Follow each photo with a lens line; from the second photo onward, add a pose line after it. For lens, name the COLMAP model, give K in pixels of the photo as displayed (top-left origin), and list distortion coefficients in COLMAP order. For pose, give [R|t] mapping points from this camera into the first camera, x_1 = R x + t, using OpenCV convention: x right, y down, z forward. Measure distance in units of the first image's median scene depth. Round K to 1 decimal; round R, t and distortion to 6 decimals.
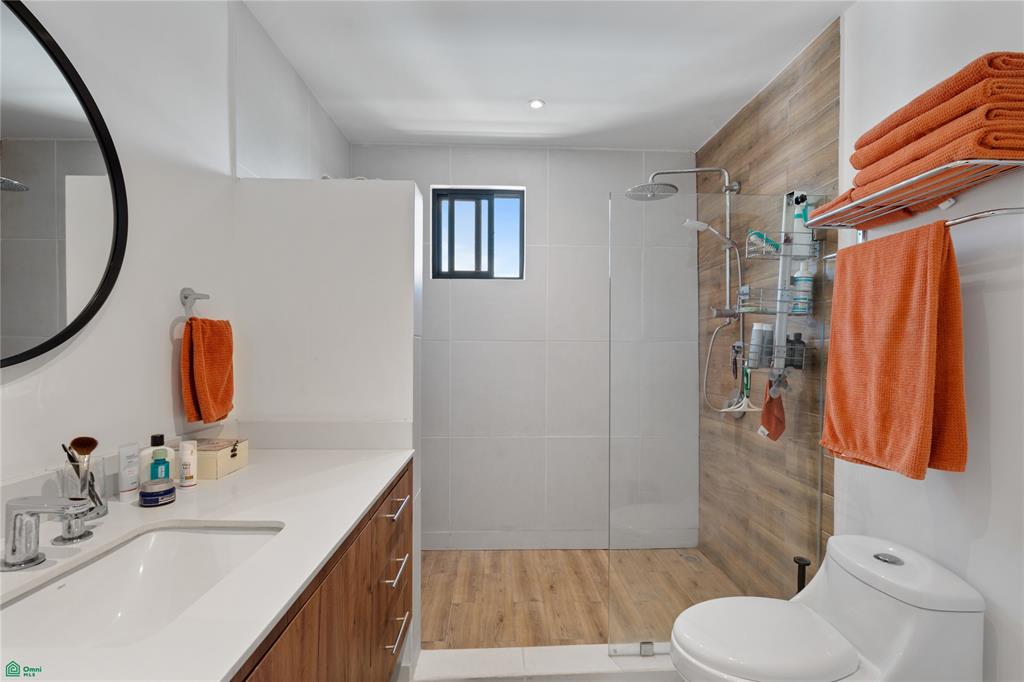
lens RADIAL K [[451.1, 0, 531.0], [0, 451.1, 353.8], [0, 0, 1]] dist [-0.004578, 0.000773]
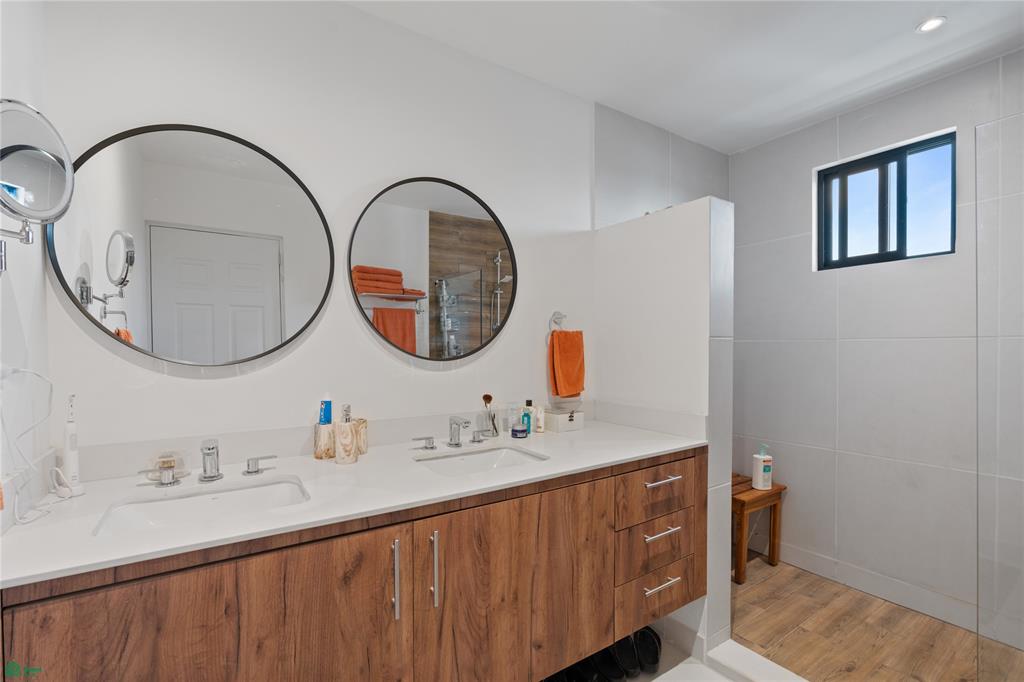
lens RADIAL K [[451.1, 0, 512.4], [0, 451.1, 348.5], [0, 0, 1]] dist [-0.004578, 0.000773]
pose [[0.530320, -0.009351, -0.847746, 0.270933], [-0.003949, 0.999901, -0.013500, 0.002976], [0.847788, 0.010507, 0.530231, 0.011826]]
